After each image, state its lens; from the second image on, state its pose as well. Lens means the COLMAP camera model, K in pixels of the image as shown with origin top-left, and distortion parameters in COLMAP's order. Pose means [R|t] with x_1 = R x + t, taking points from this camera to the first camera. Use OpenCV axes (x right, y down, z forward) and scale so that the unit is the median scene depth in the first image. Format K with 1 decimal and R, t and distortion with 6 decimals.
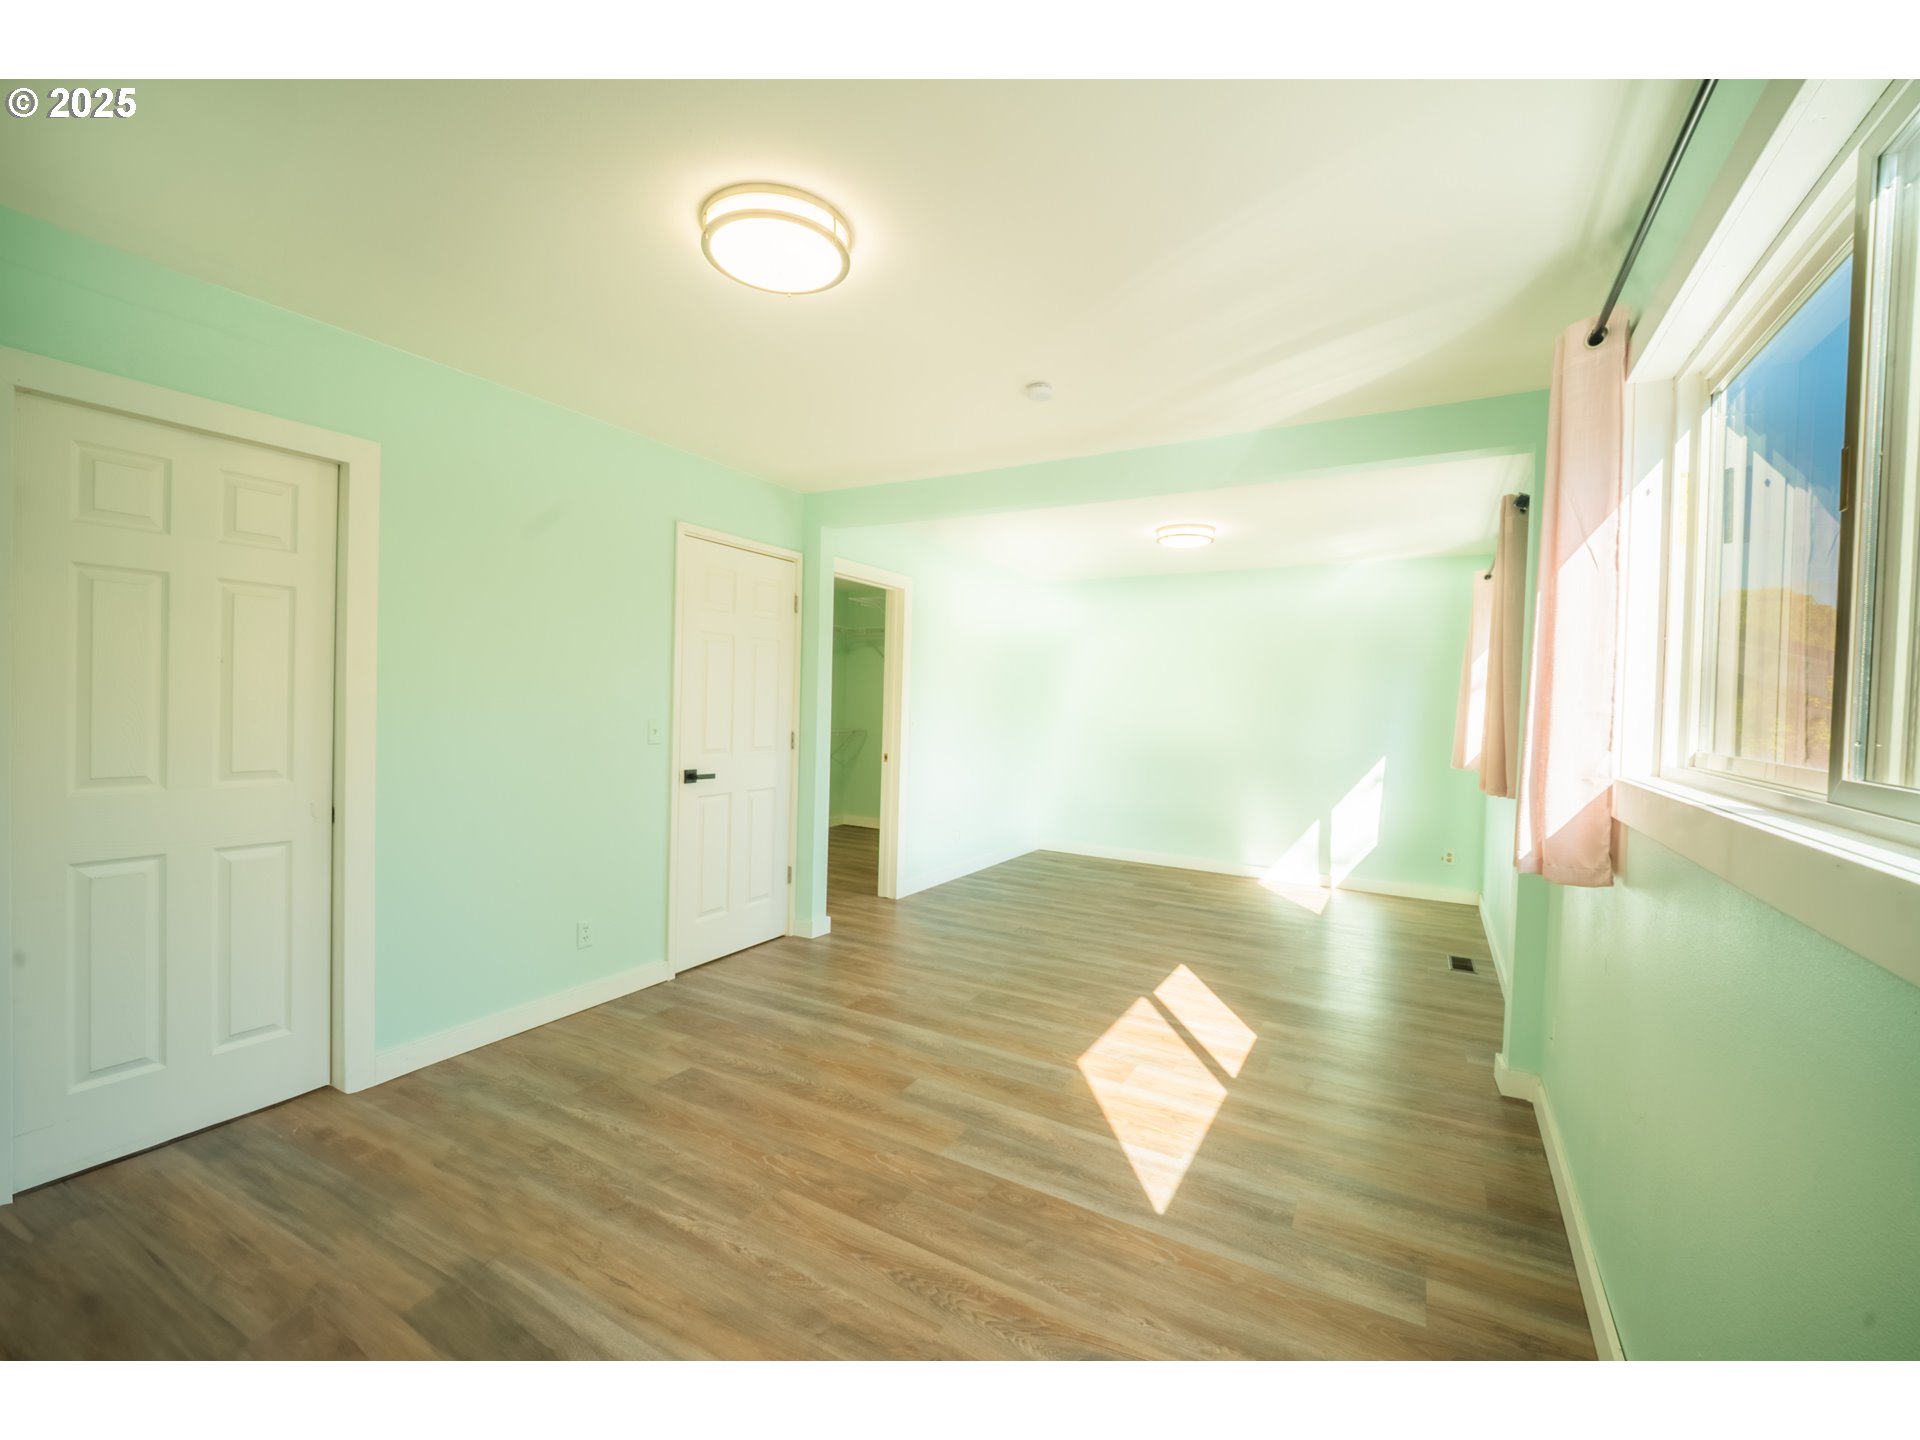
lens RADIAL K [[811.7, 0, 960.0], [0, 811.7, 720.0], [0, 0, 1]] dist [-0.000714, -0.000018]
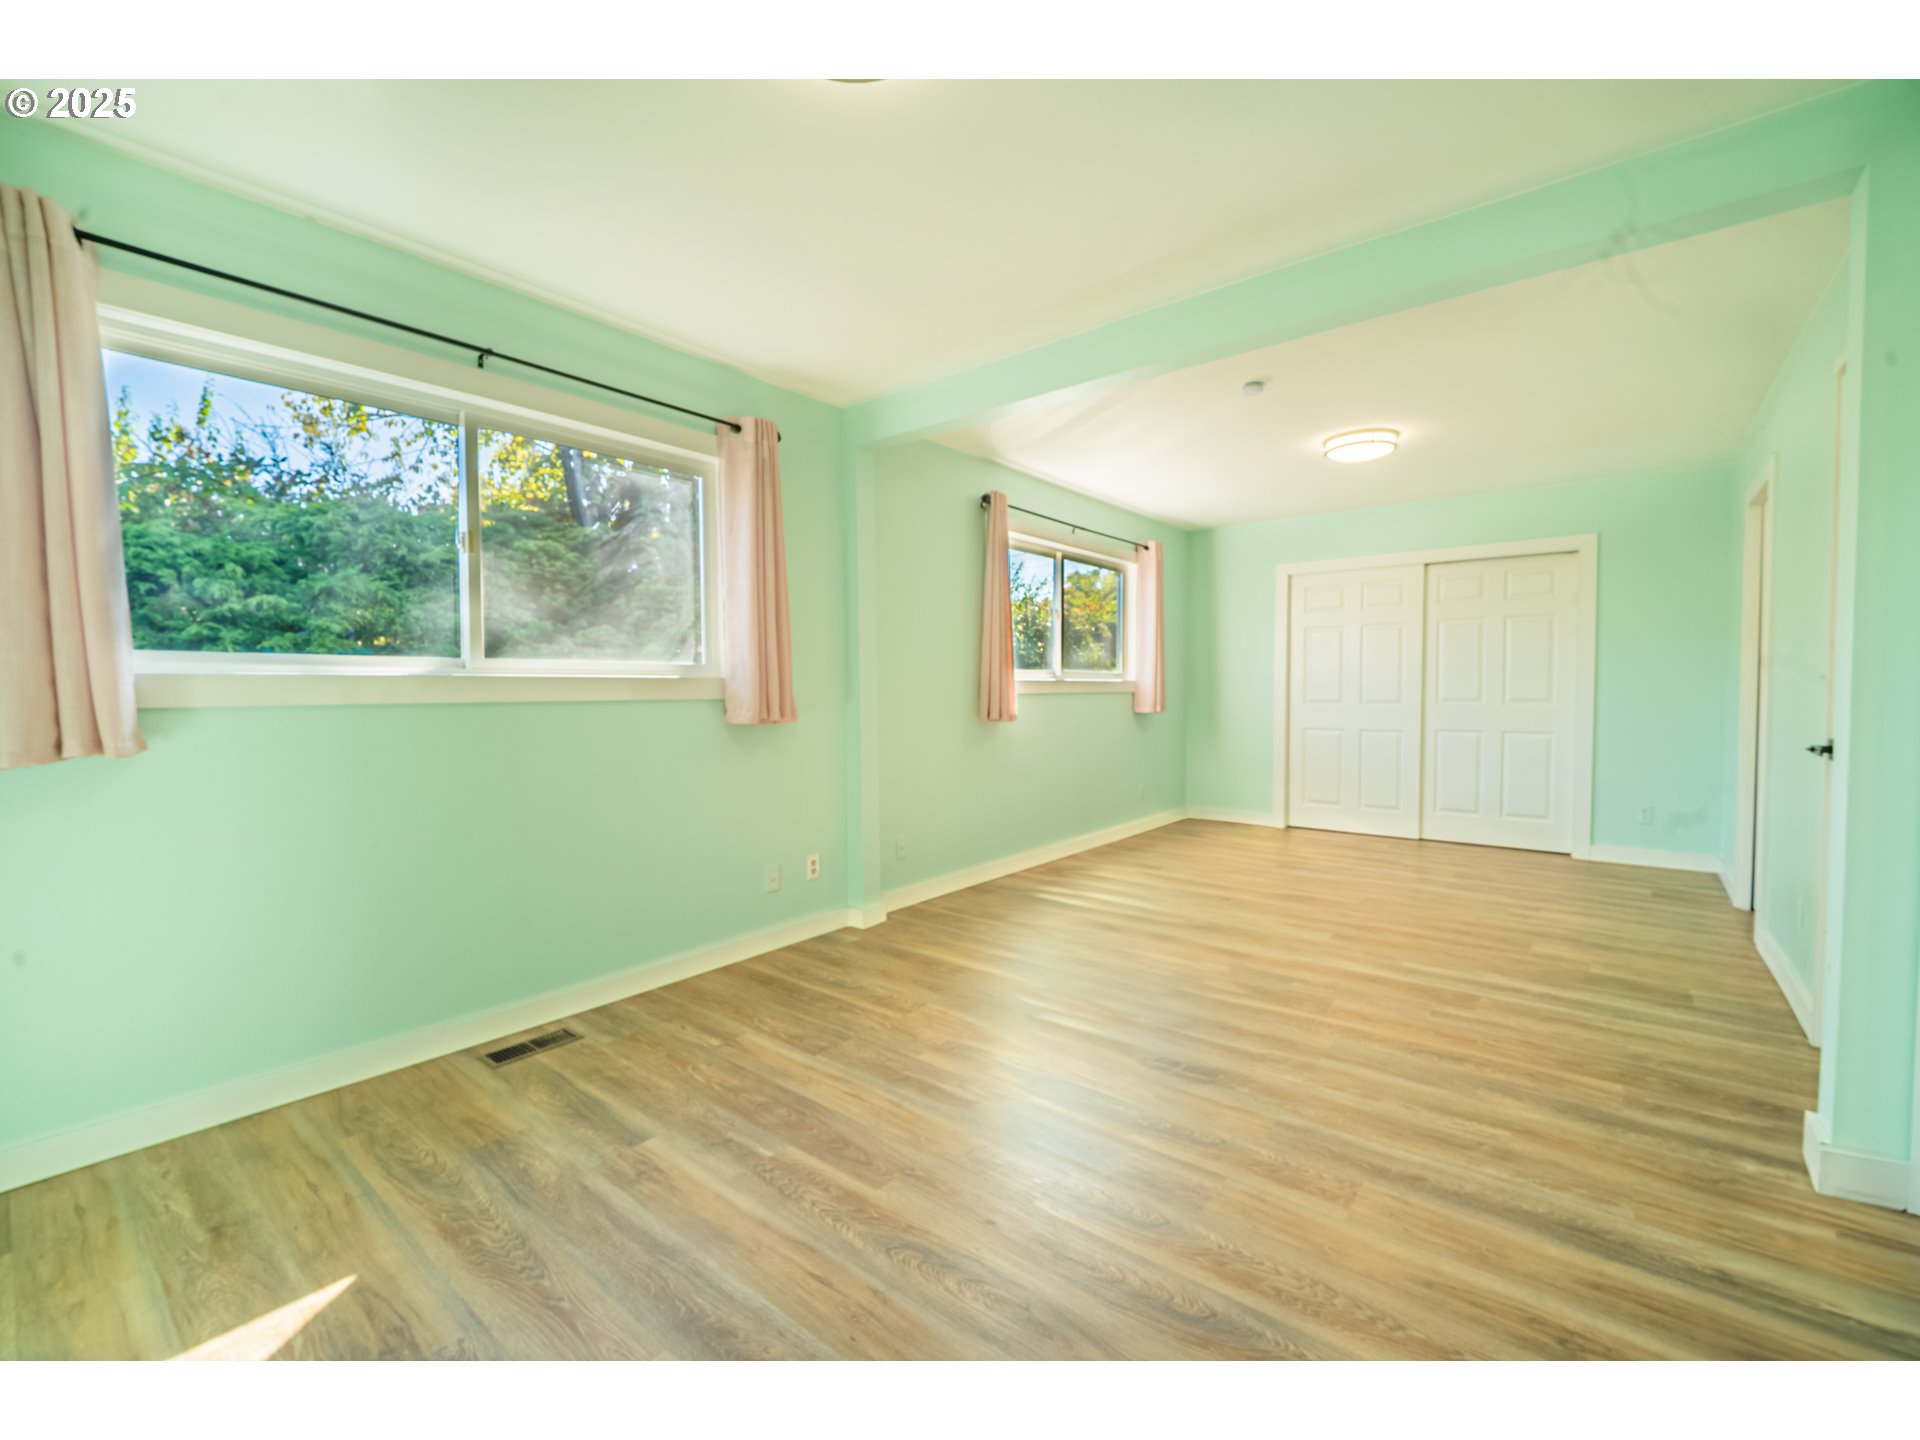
lens RADIAL K [[811.7, 0, 960.0], [0, 811.7, 720.0], [0, 0, 1]] dist [-0.000714, -0.000018]
pose [[-0.987039, -0.028270, 0.157972, 0.247158], [-0.019094, 0.998057, 0.059304, 0.021009], [-0.159341, 0.055519, -0.985661, 1.732206]]
